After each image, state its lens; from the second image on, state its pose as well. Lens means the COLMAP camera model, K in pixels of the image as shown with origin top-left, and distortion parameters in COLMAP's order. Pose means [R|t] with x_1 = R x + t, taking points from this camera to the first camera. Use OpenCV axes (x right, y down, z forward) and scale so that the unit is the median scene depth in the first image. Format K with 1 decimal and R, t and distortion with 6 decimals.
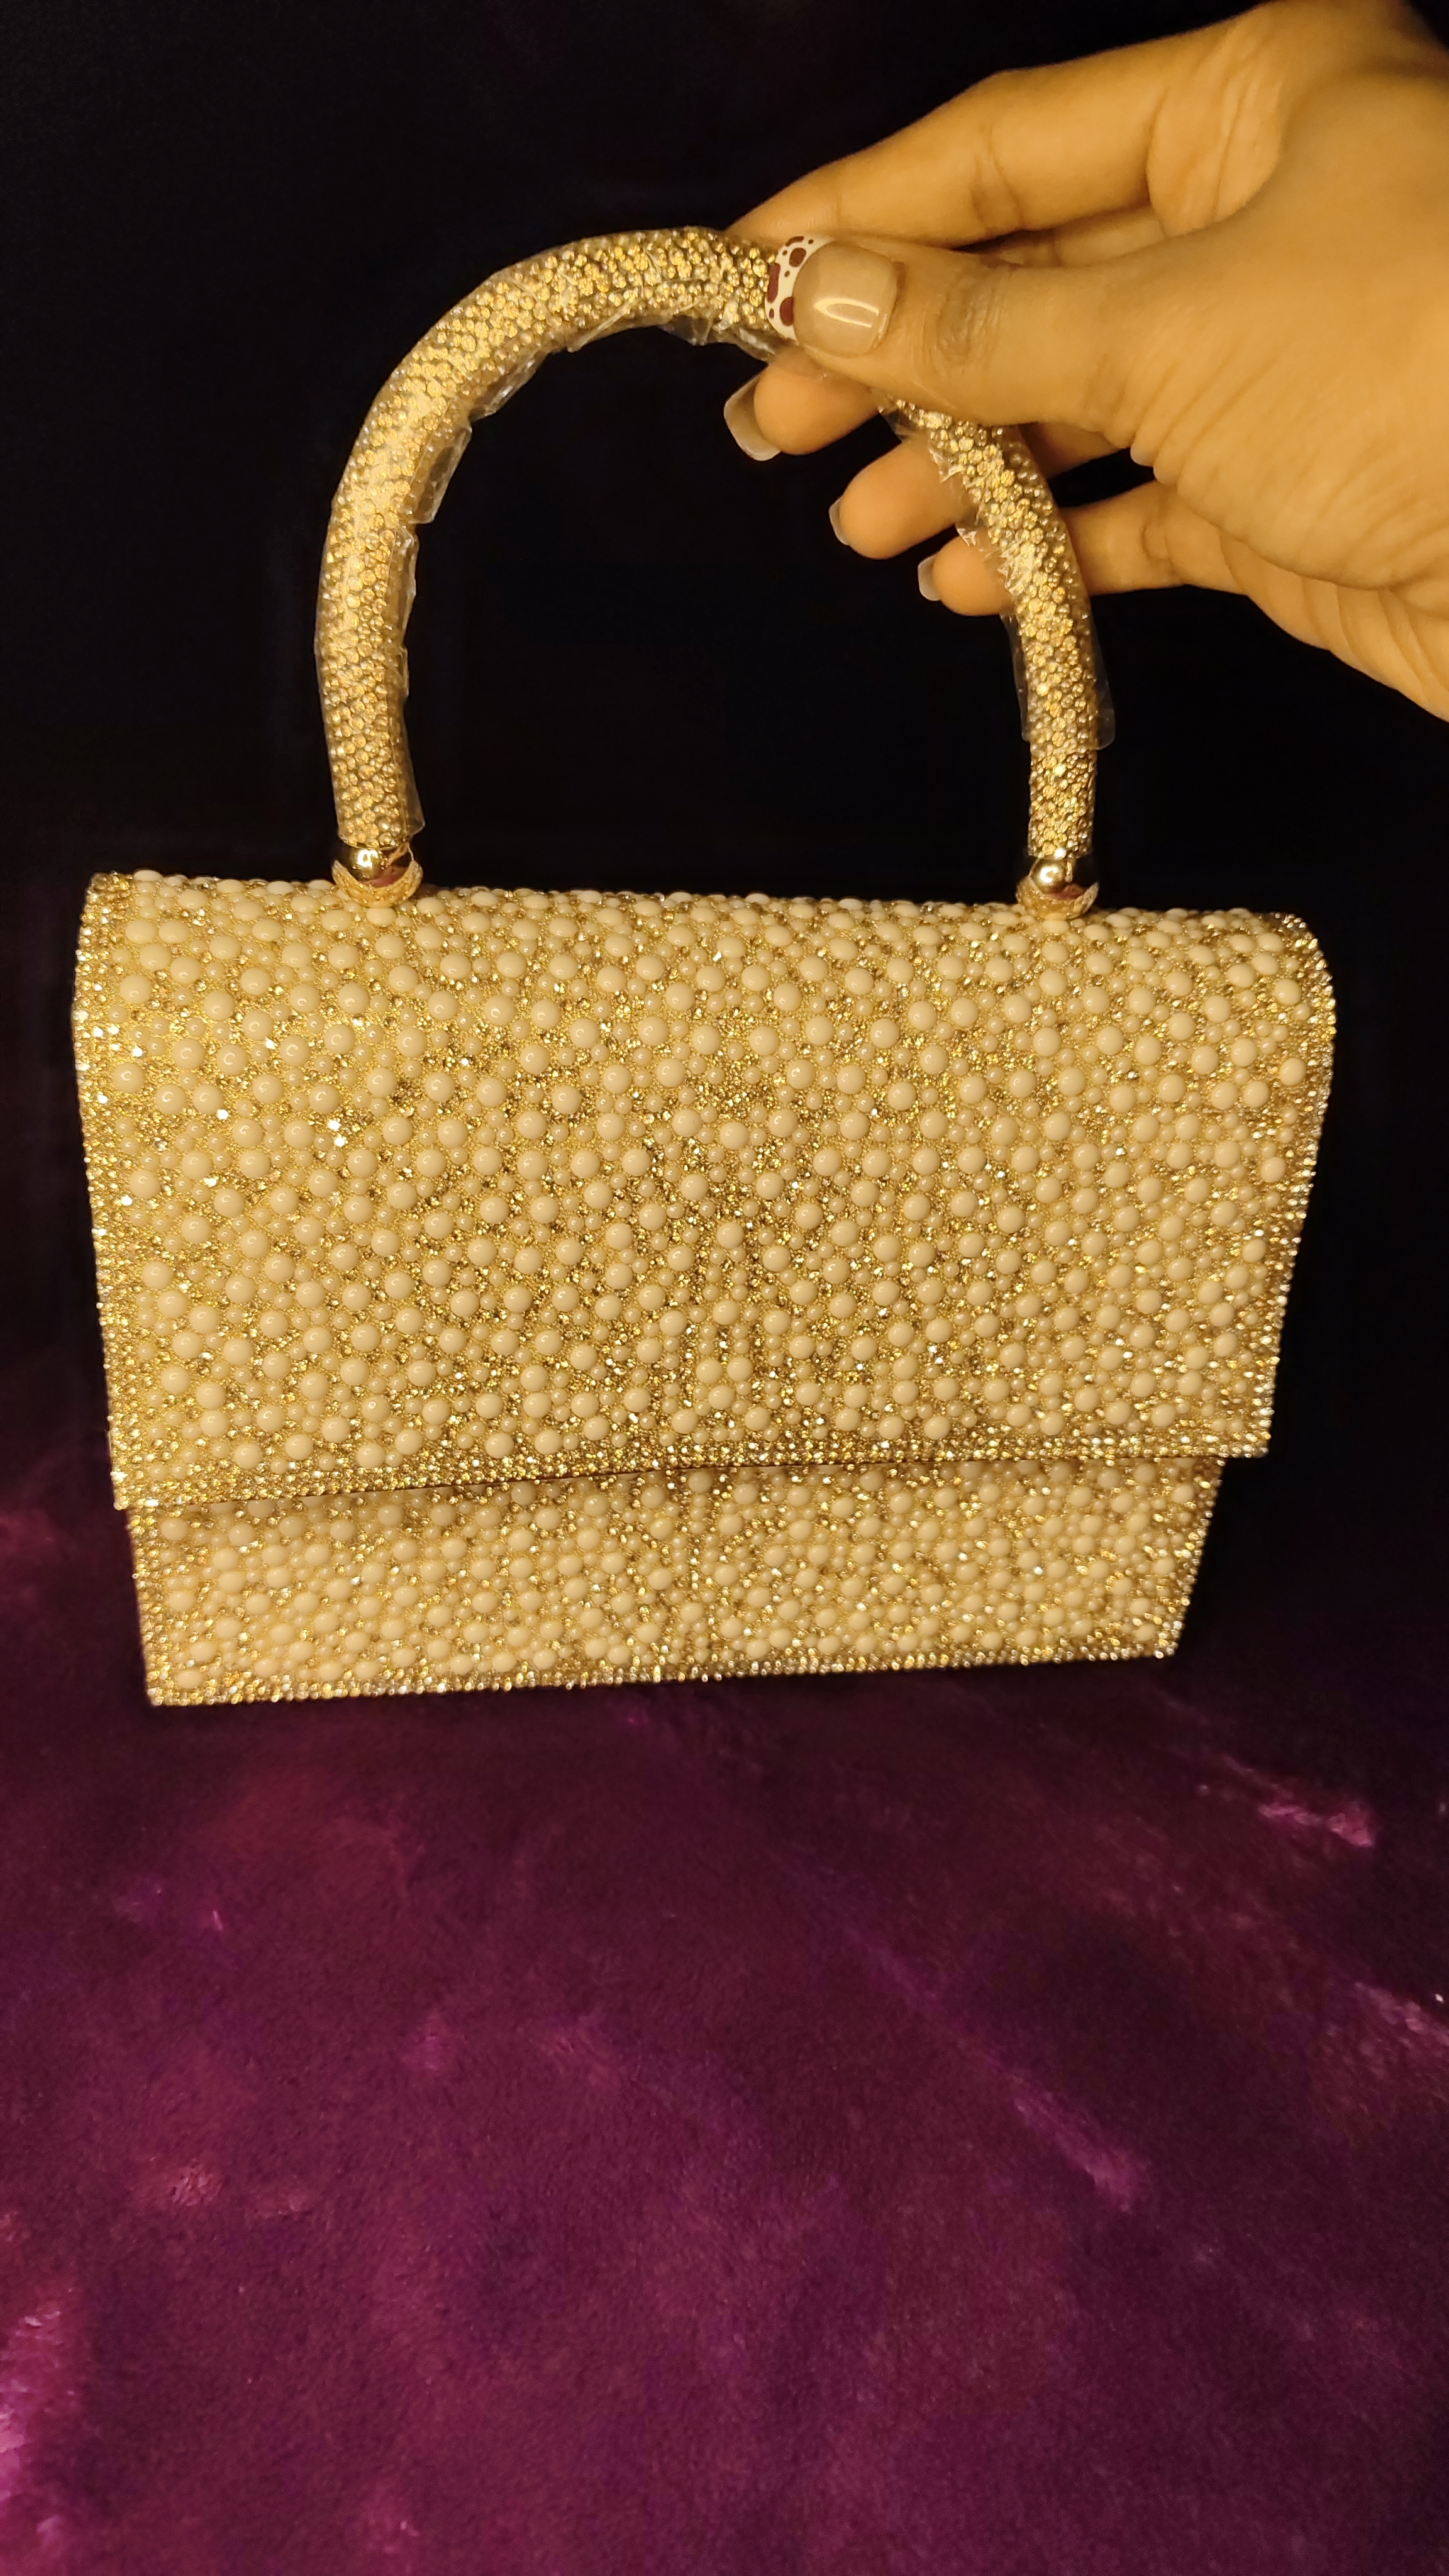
lens RADIAL K [[1711.7, 0, 734.5], [0, 1711.7, 1322.7], [0, 0, 1]] dist [0.001618, -0.001870]
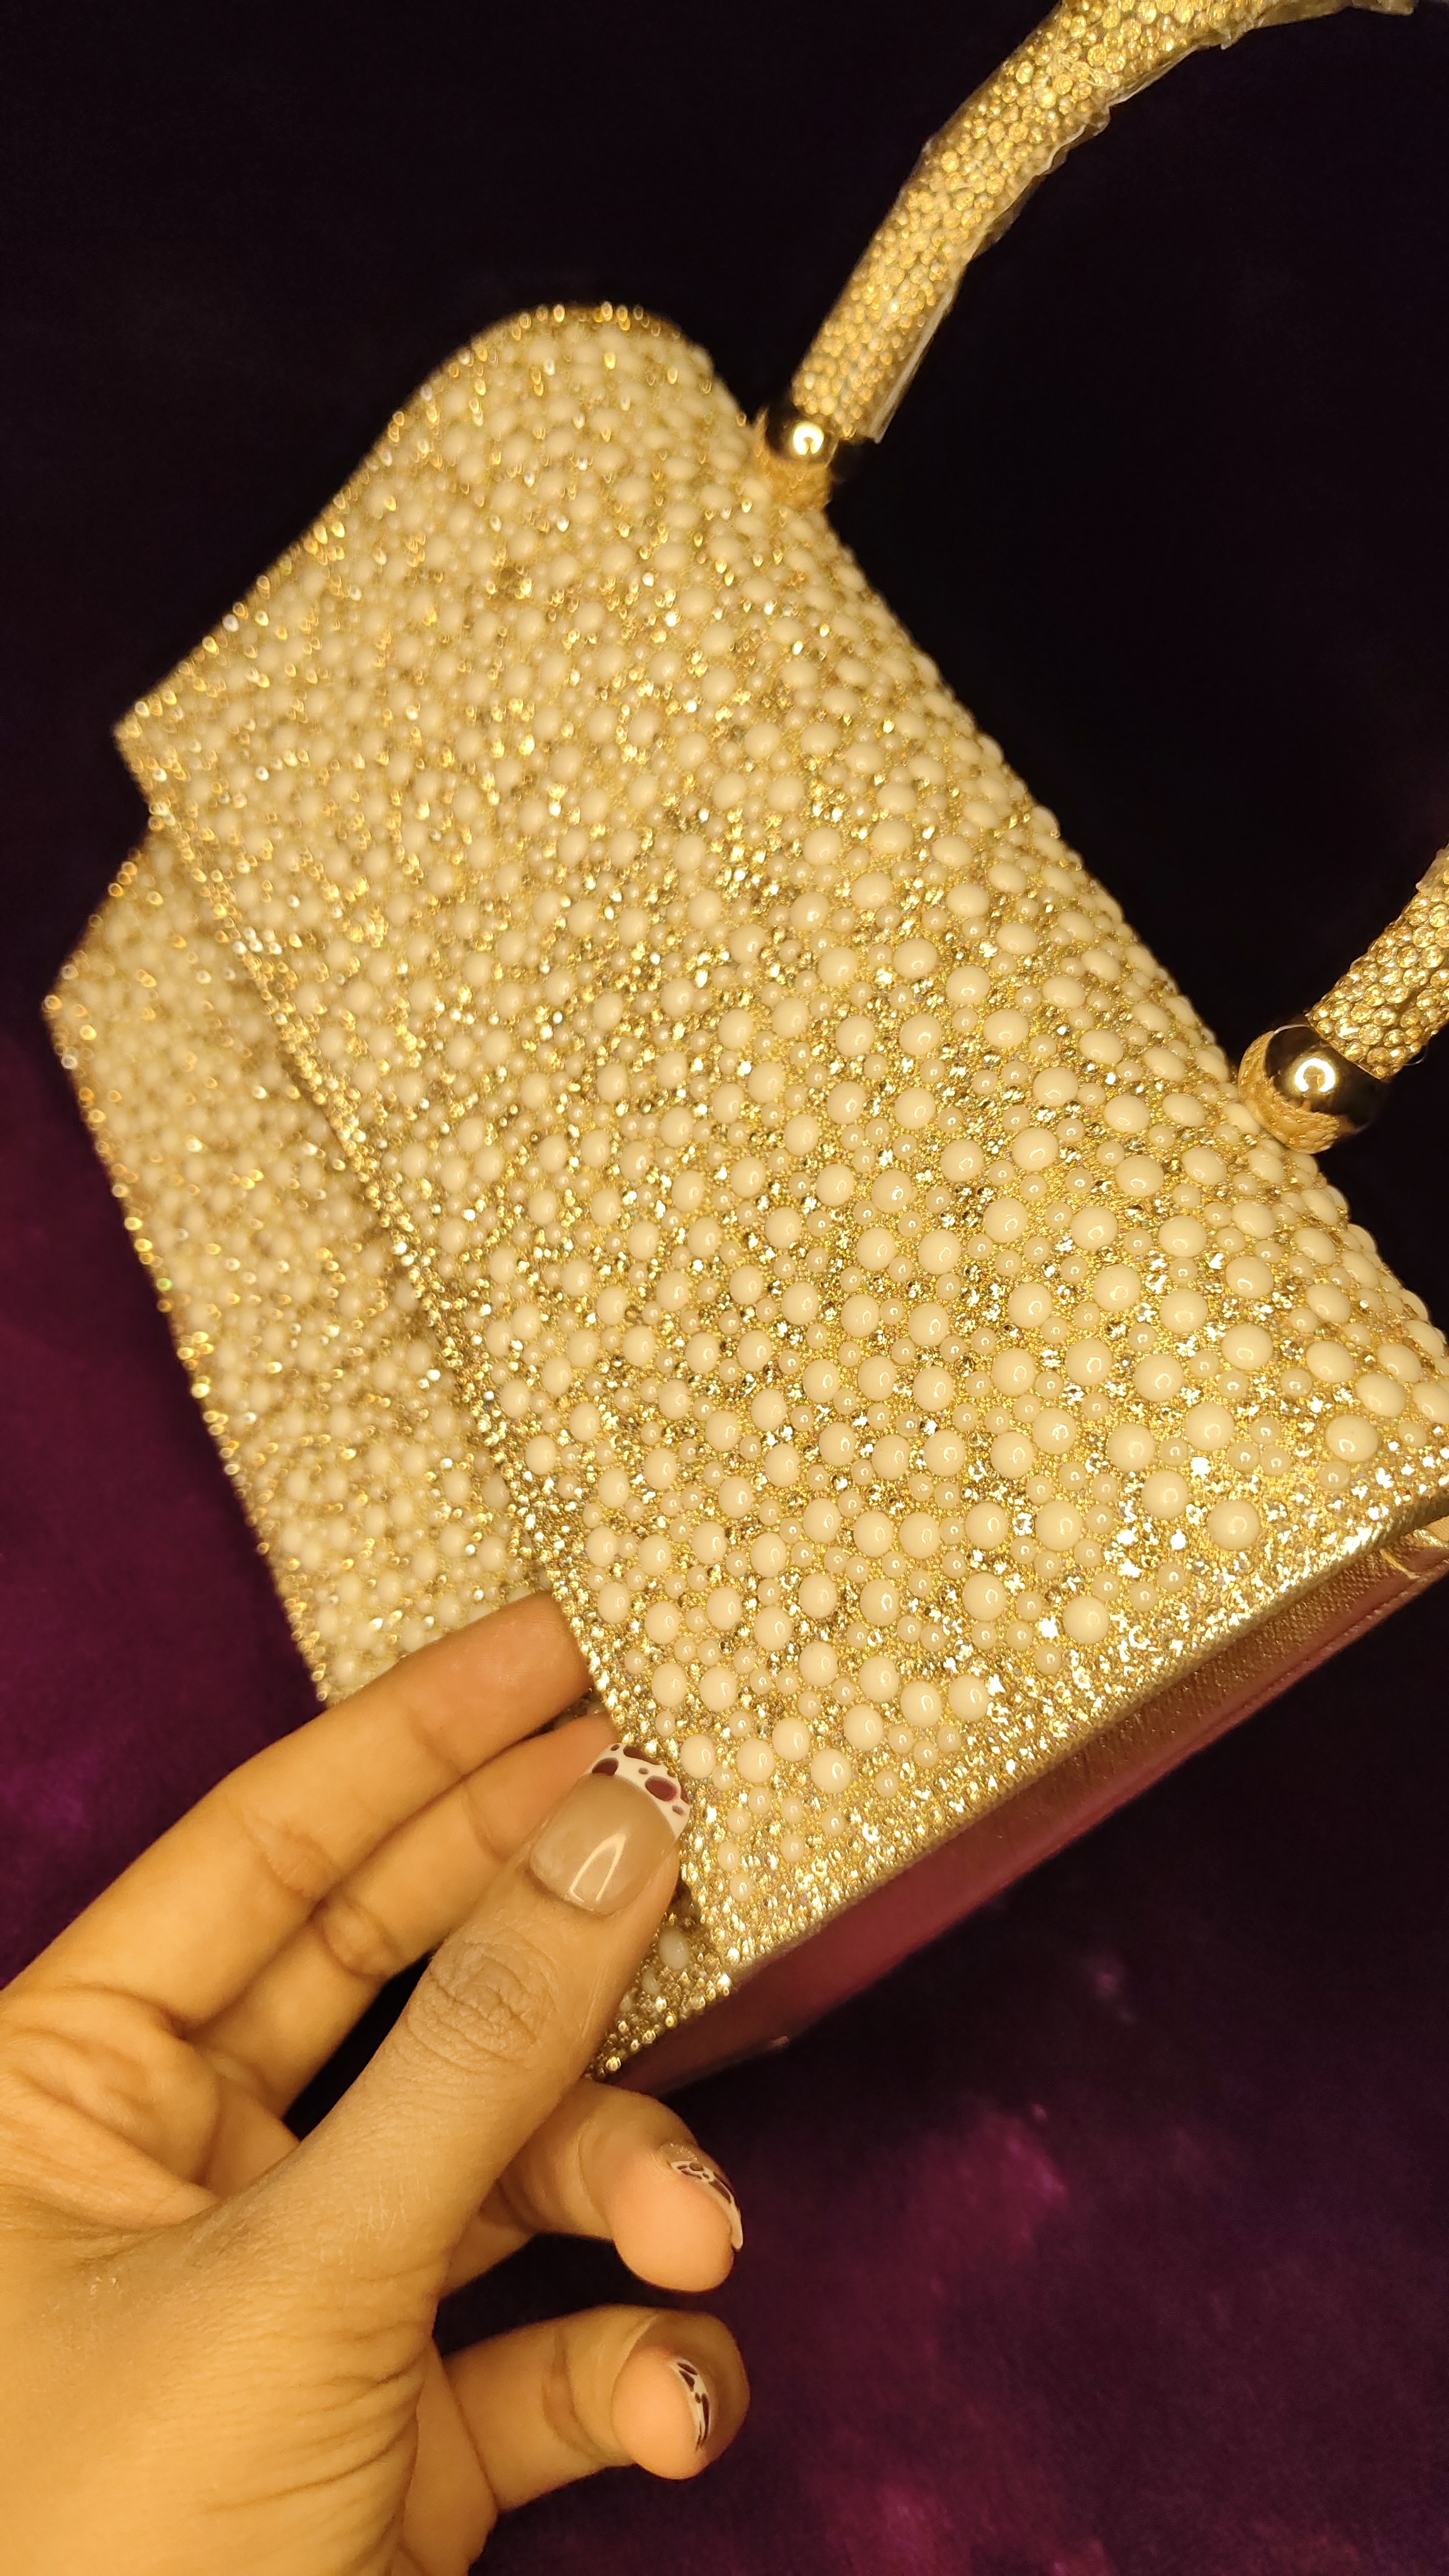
lens RADIAL K [[1769.2, 0, 656.2], [0, 1769.2, 1295.4], [0, 0, 1]] dist [-0.006195, -0.008057]
pose [[0.385147, 0.745418, -0.544071, 0.497368], [-0.871437, 0.487803, 0.051439, -0.048272], [0.303743, 0.454312, 0.837461, 0.421403]]
